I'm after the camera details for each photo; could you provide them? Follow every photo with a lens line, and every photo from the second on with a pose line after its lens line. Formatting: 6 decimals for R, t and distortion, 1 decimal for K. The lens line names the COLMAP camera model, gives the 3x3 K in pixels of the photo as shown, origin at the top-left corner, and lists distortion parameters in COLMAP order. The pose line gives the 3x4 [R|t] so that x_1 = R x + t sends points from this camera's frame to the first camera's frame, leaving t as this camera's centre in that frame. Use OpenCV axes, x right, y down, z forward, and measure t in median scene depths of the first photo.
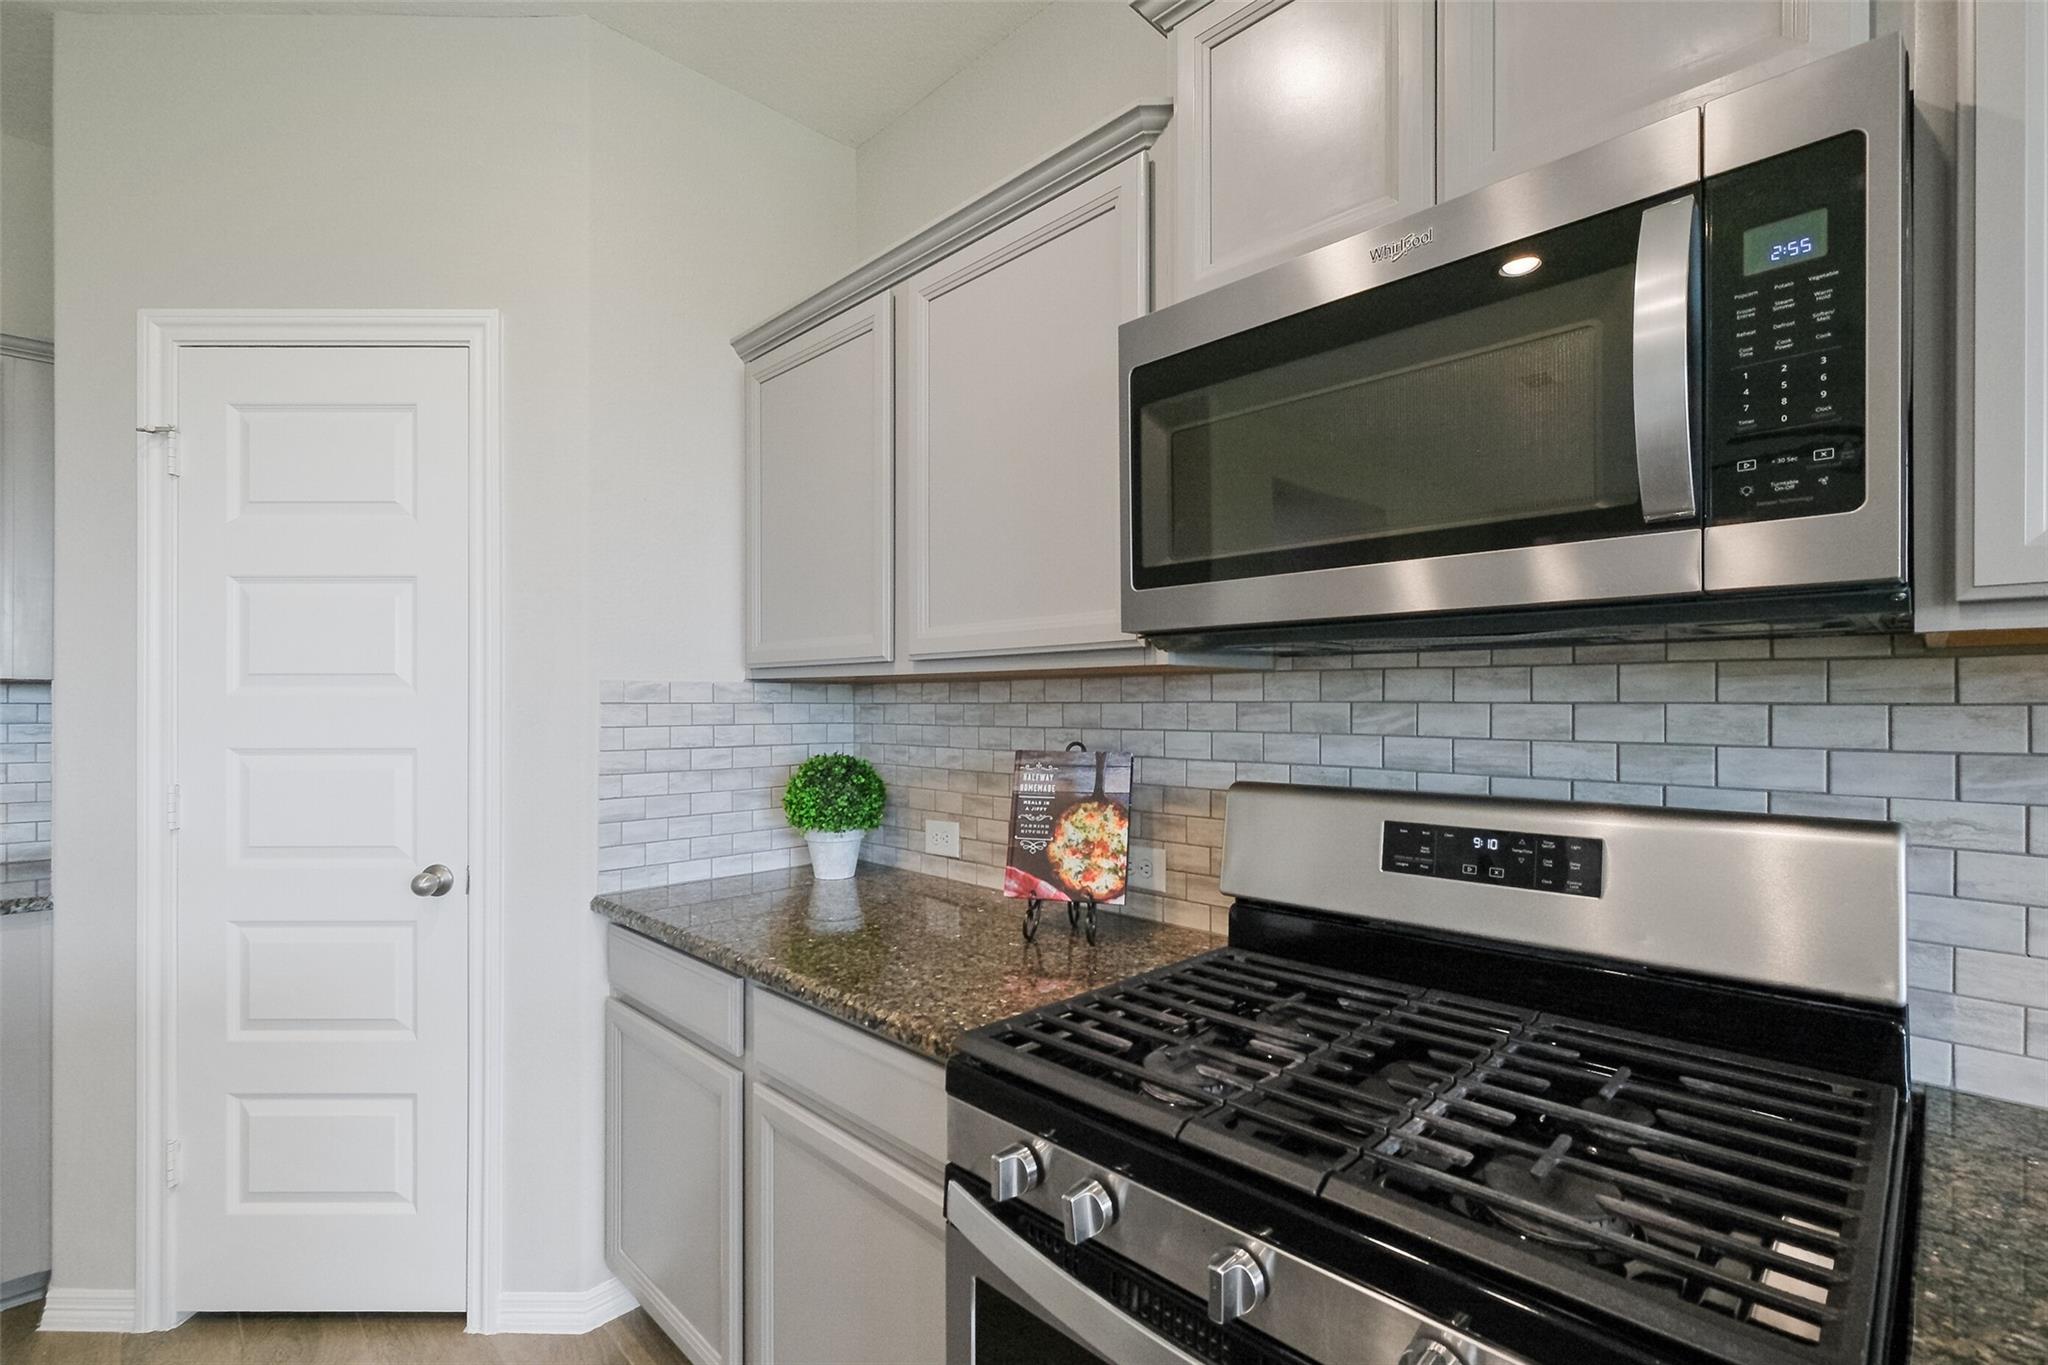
lens RADIAL K [[909.9, 0, 1028.0], [0, 909.9, 698.5], [0, 0, 1]] dist [0.001547, -0.000026]
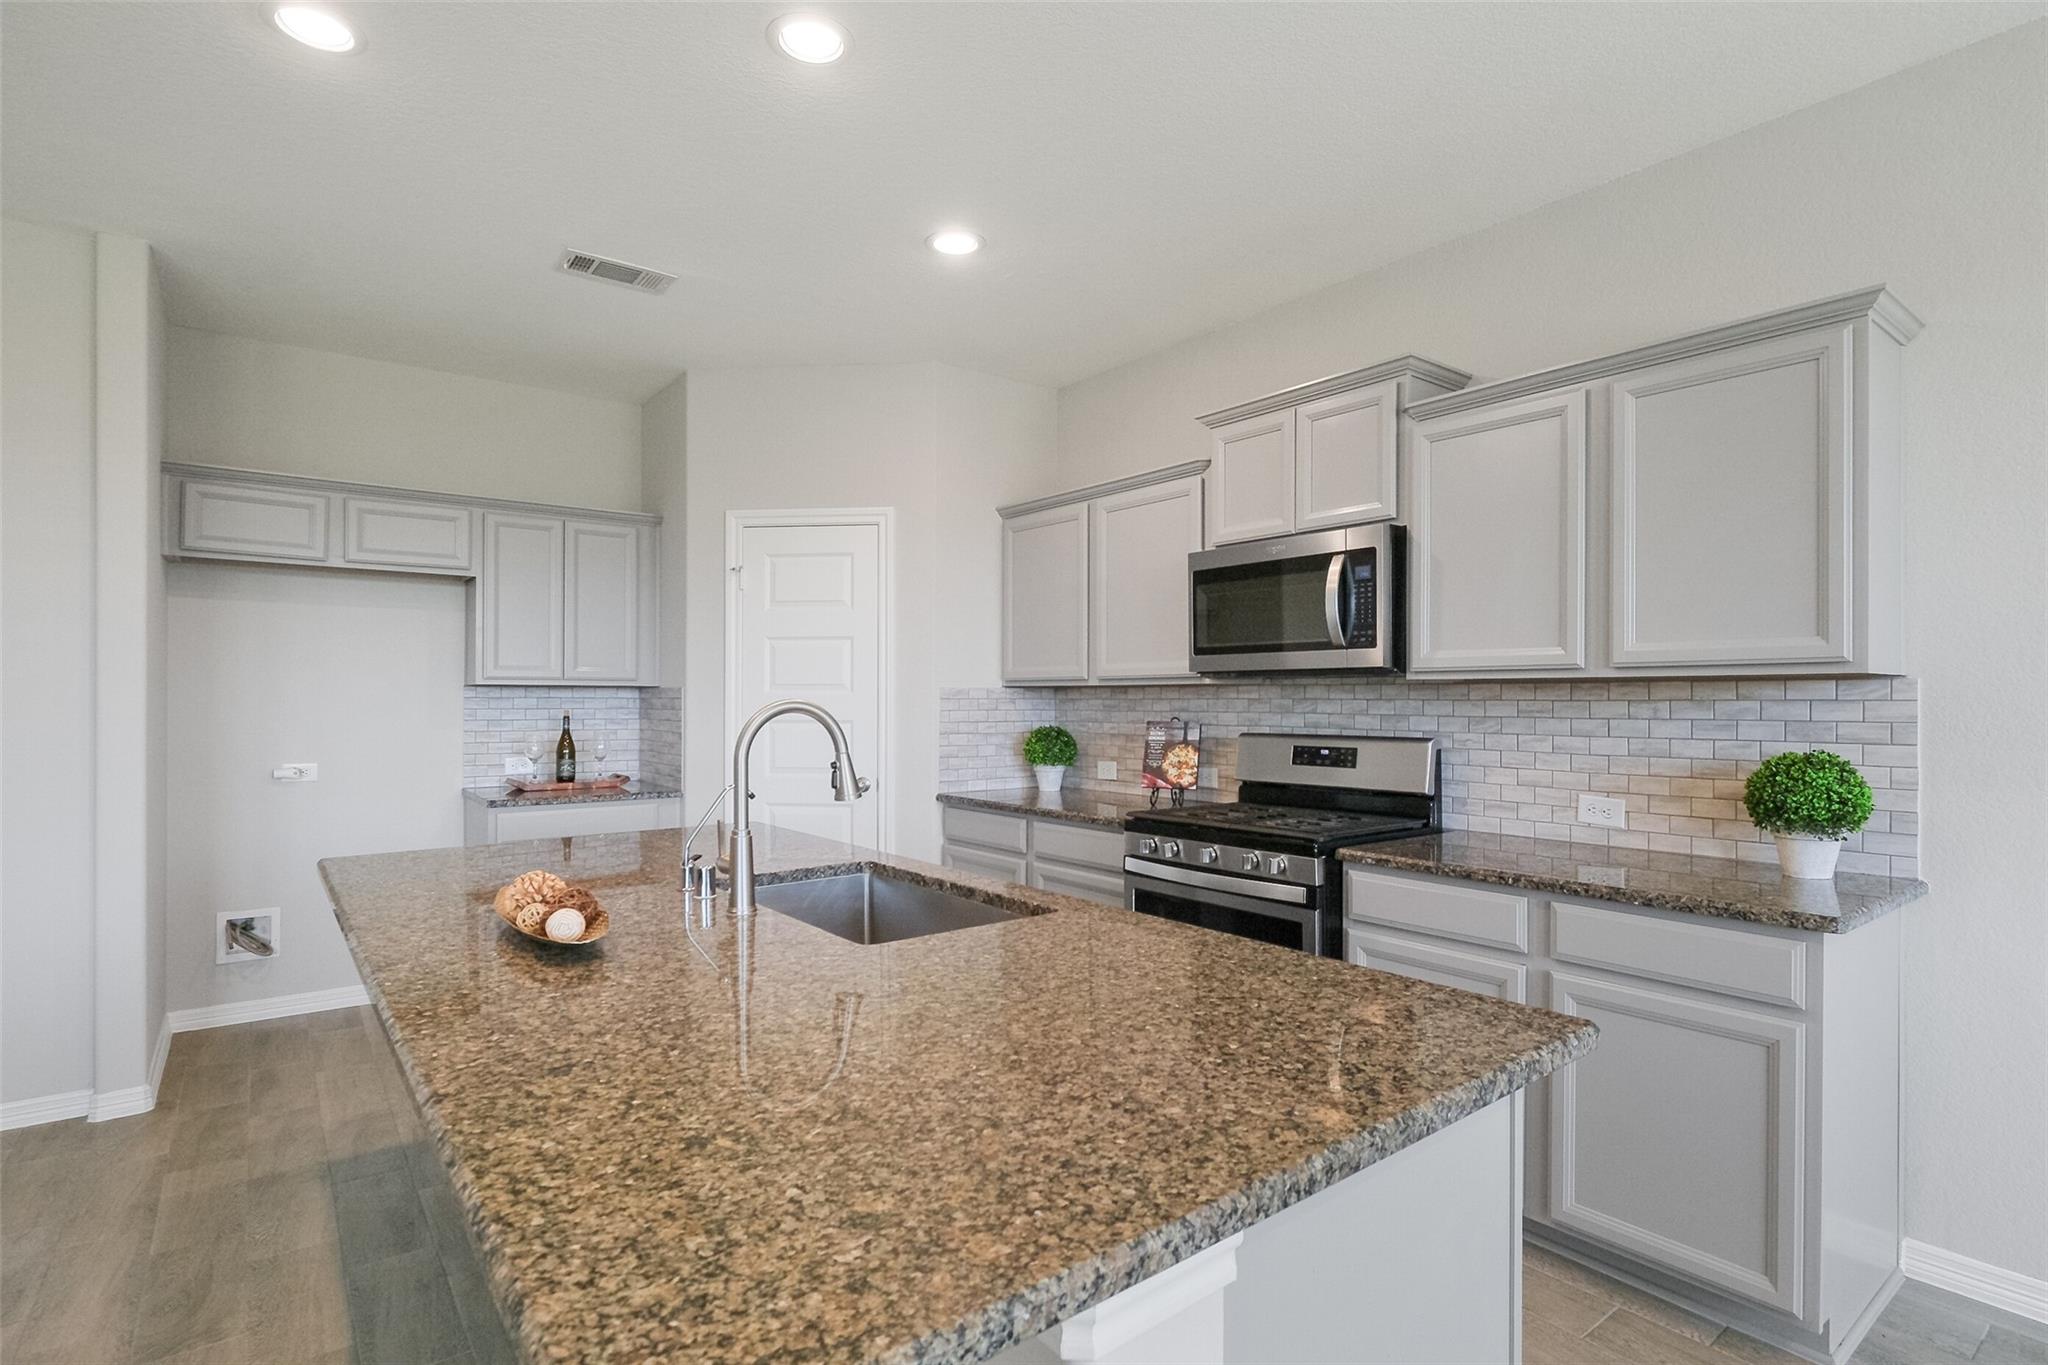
lens RADIAL K [[1005.3, 0, 1025.1], [0, 1005.3, 693.3], [0, 0, 1]] dist [-0.003250, -0.000690]
pose [[0.991574, 0.001193, -0.129538, 0.008857], [-0.001220, 0.999999, -0.000130, -0.008220], [0.129538, 0.000287, 0.991574, -1.431609]]
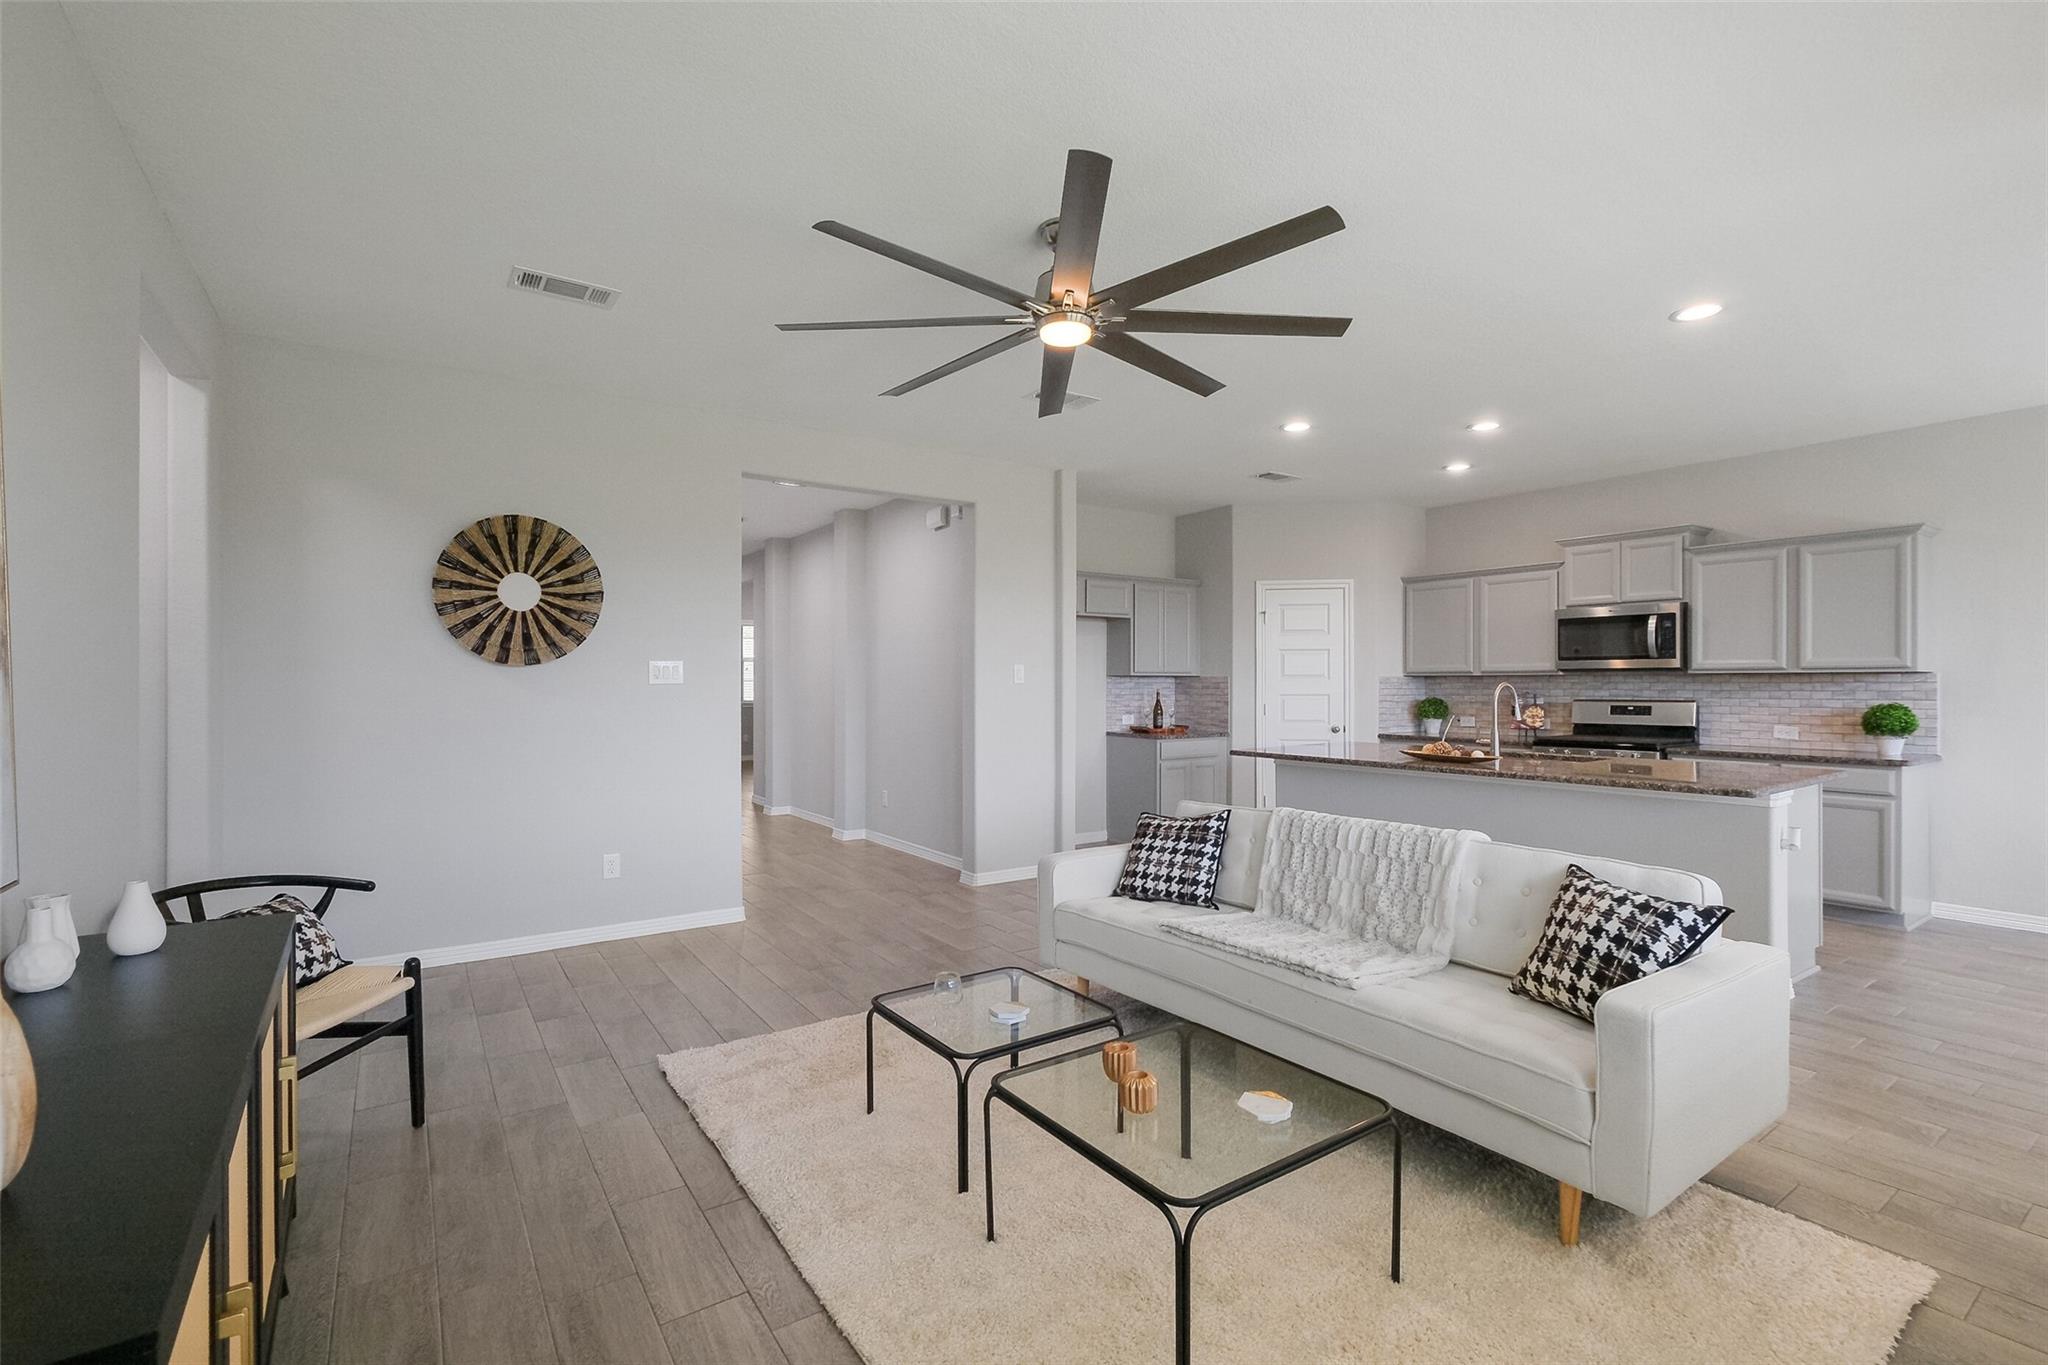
lens RADIAL K [[909.9, 0, 1031.7], [0, 909.9, 682.2], [0, 0, 1]] dist [0.001547, -0.000026]
pose [[0.984407, 0.000700, -0.175906, -1.462718], [-0.000119, 0.999995, 0.003312, -0.010086], [0.175907, -0.003239, 0.984401, -3.530404]]
